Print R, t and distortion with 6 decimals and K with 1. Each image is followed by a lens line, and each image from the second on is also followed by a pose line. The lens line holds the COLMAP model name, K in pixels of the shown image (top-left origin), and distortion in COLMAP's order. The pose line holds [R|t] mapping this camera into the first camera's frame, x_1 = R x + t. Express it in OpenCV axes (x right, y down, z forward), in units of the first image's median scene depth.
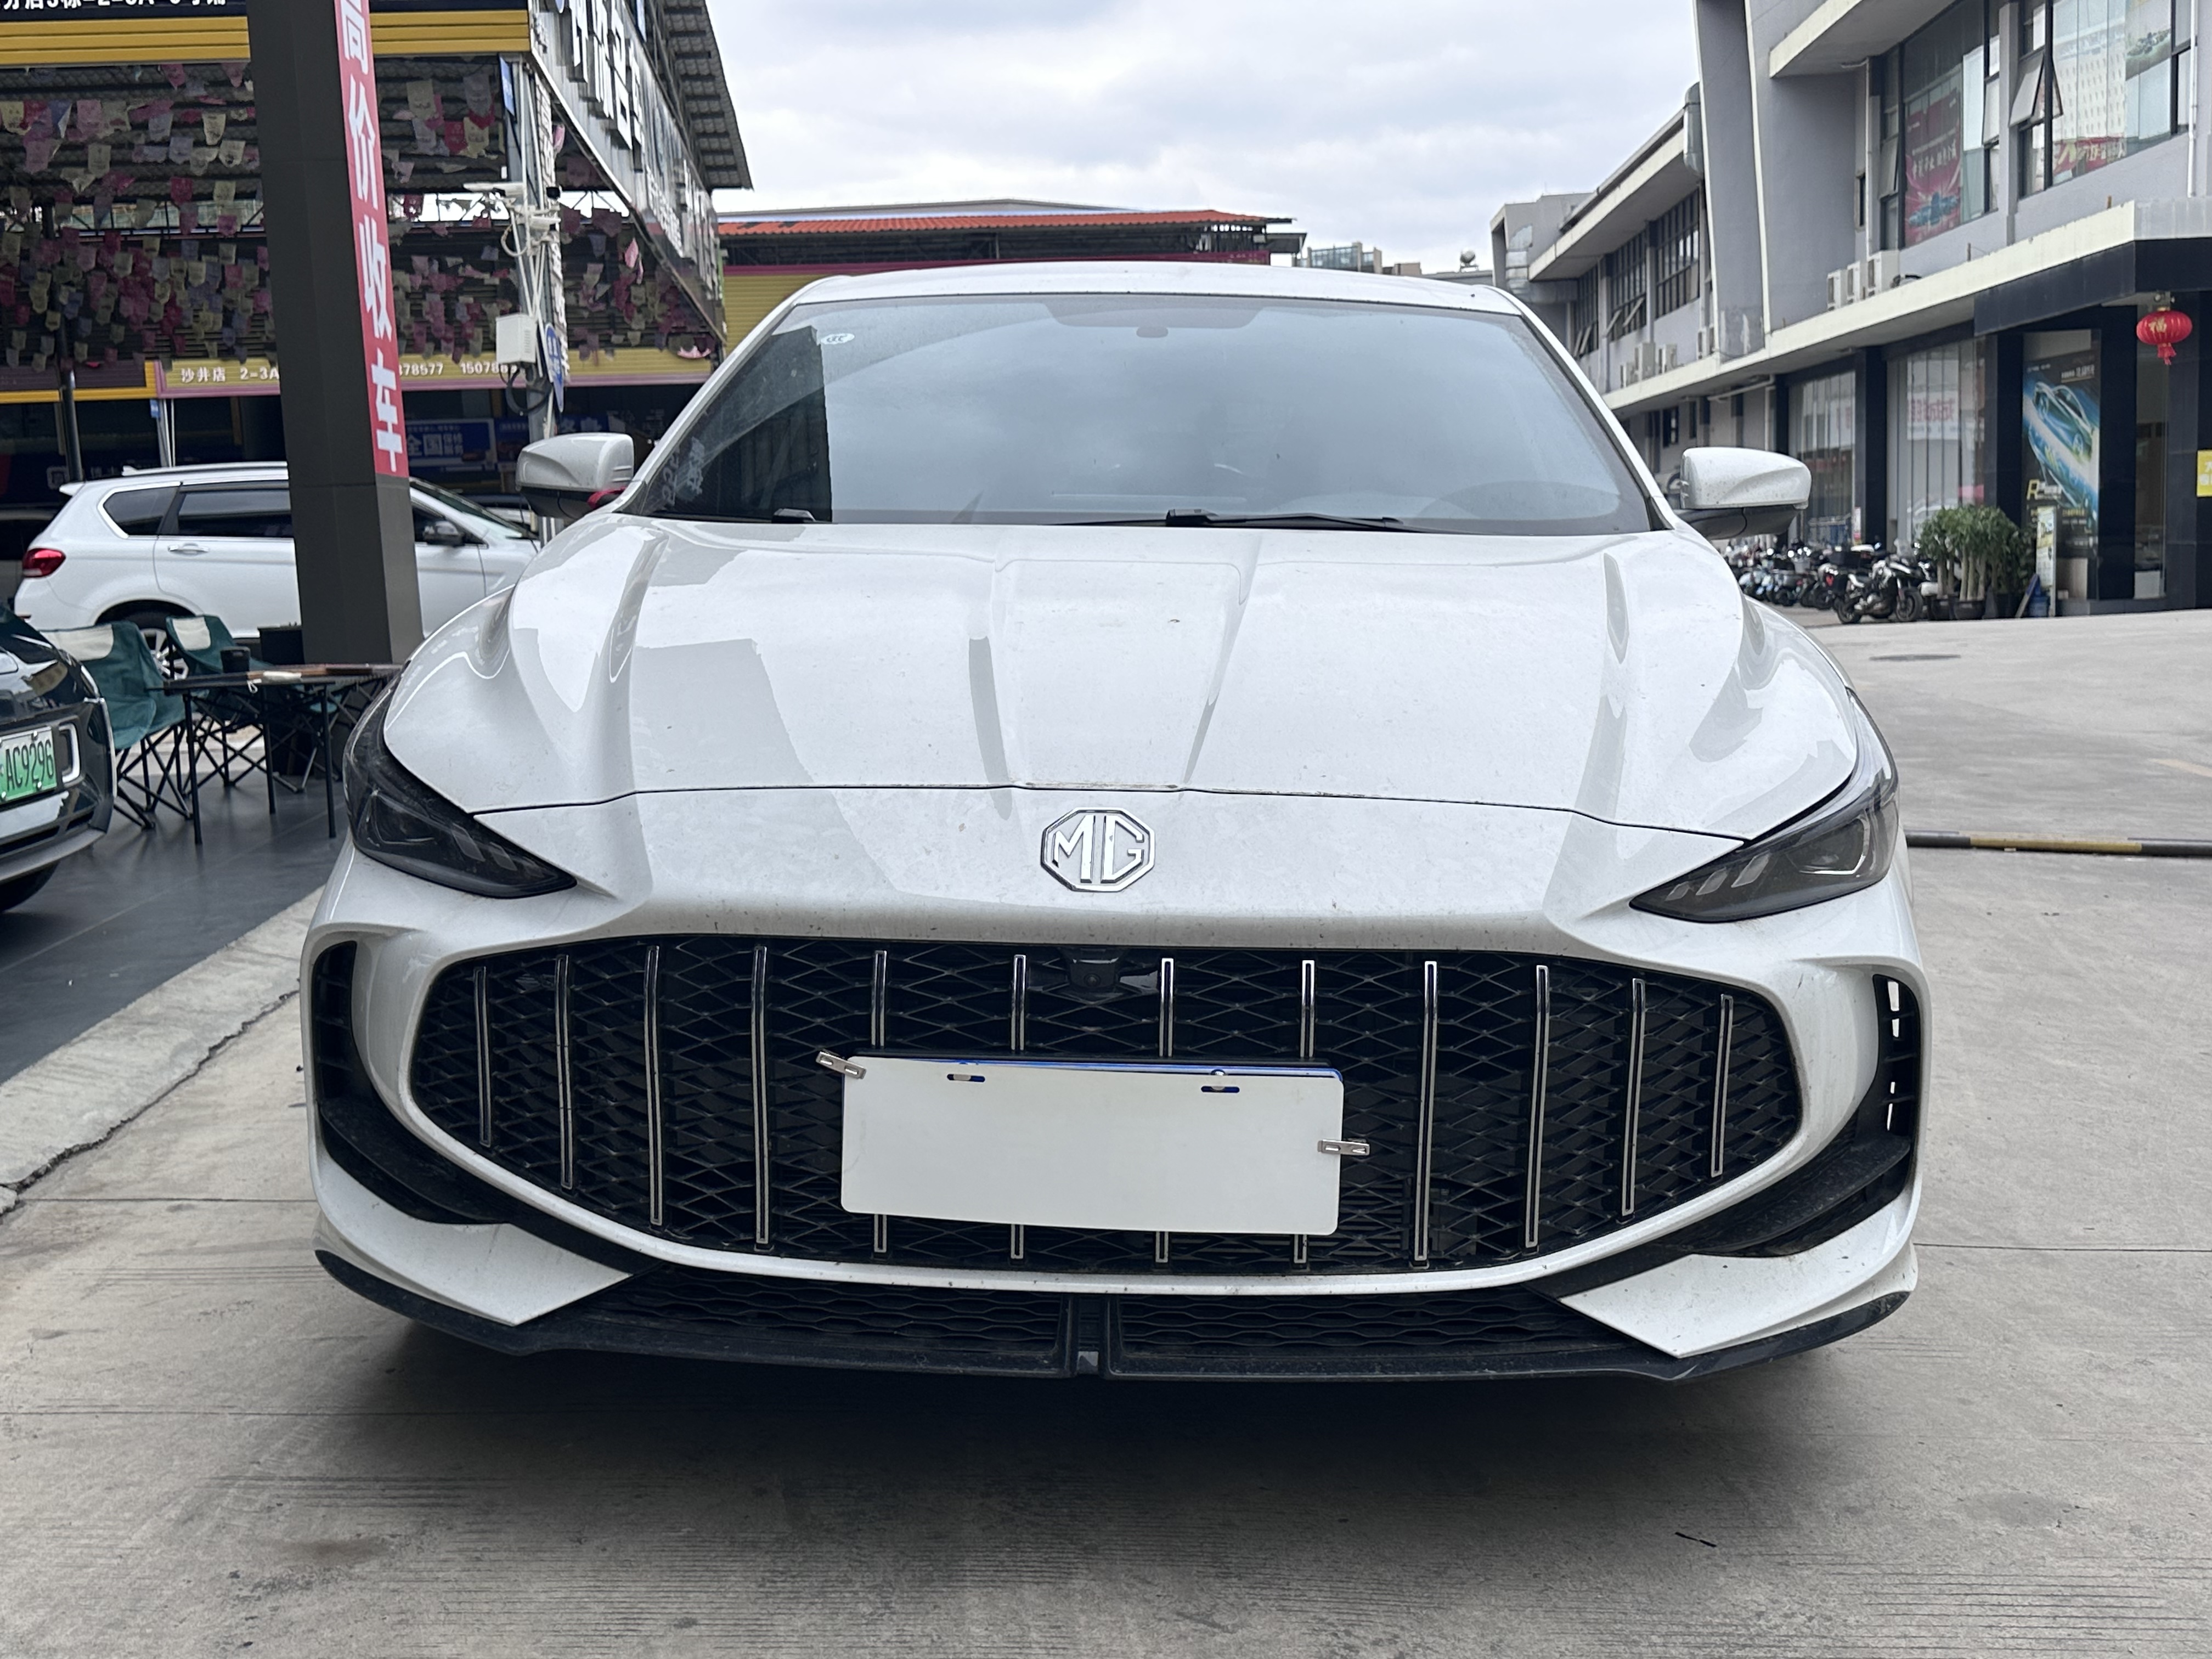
lens RADIAL K [[2316.9, 0, 1106.0], [0, 2316.9, 829.5], [0, 0, 1]] dist [0.177226, -0.367896]
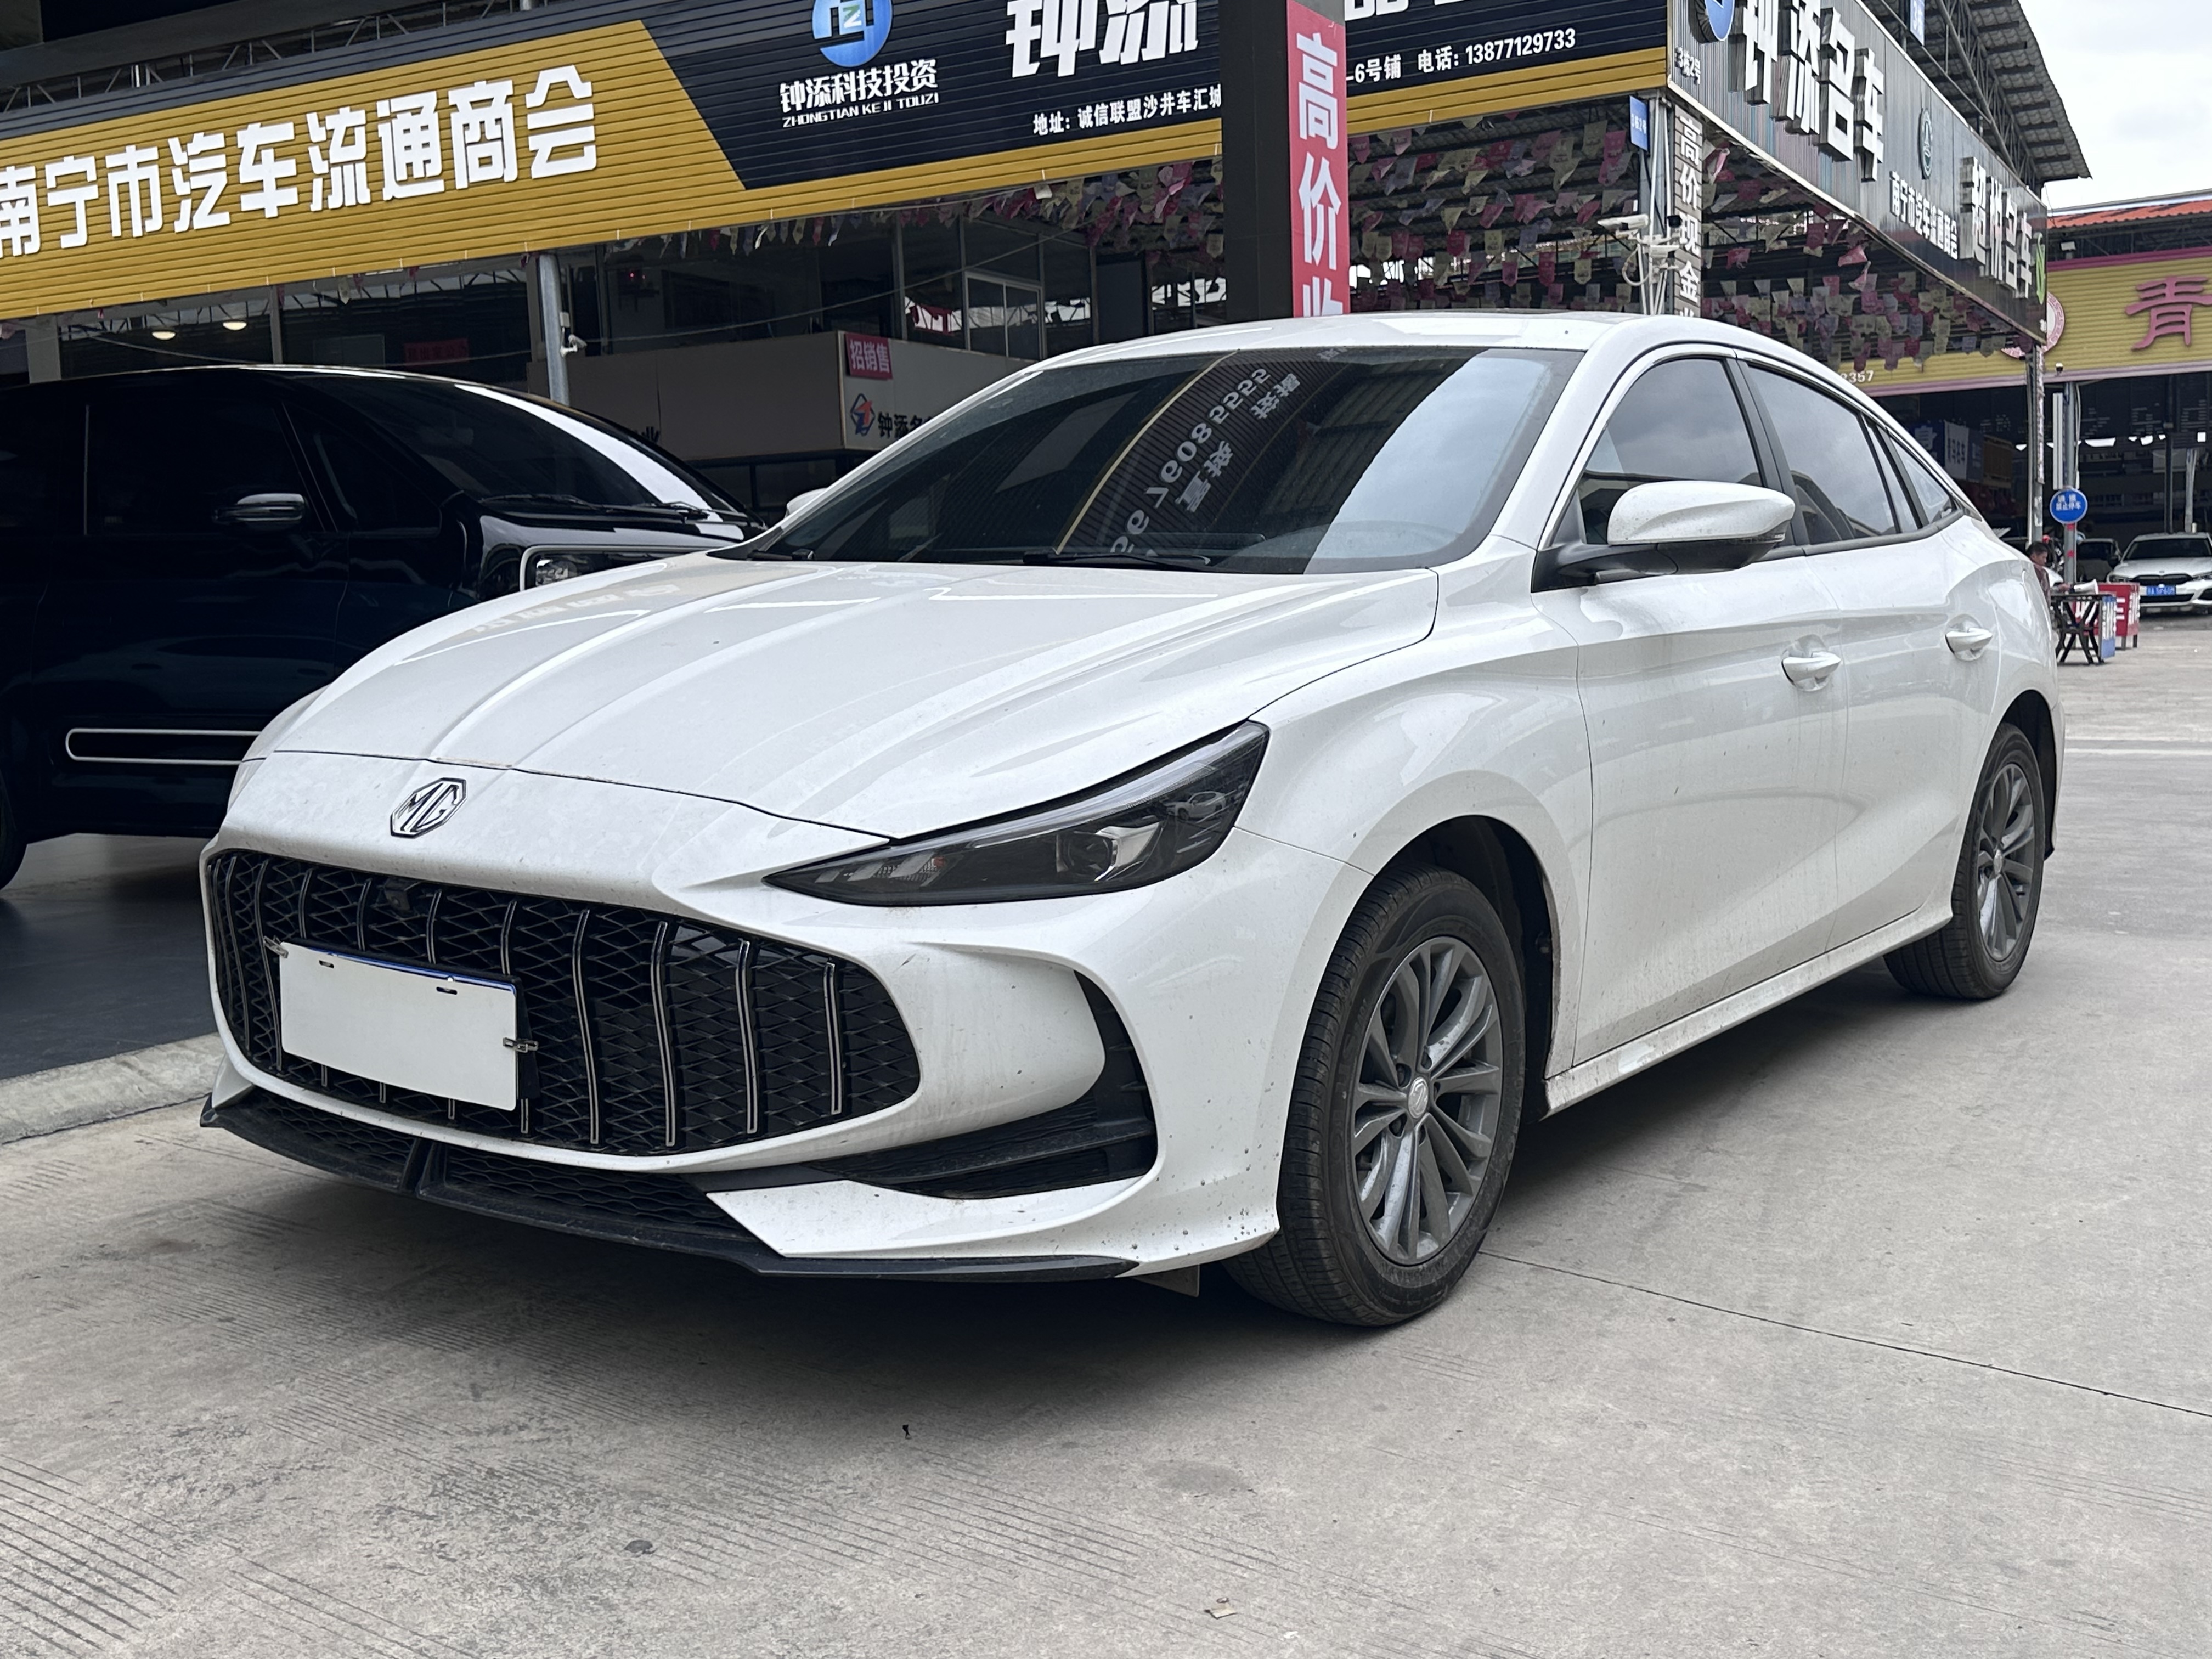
lens RADIAL K [[2316.9, 0, 1106.0], [0, 2316.9, 829.5], [0, 0, 1]] dist [0.177226, -0.367896]
pose [[0.823129, 0.066905, -0.563899, 0.754402], [-0.069502, 0.997439, 0.016890, -0.020262], [0.563585, 0.025290, 0.825671, 0.064345]]
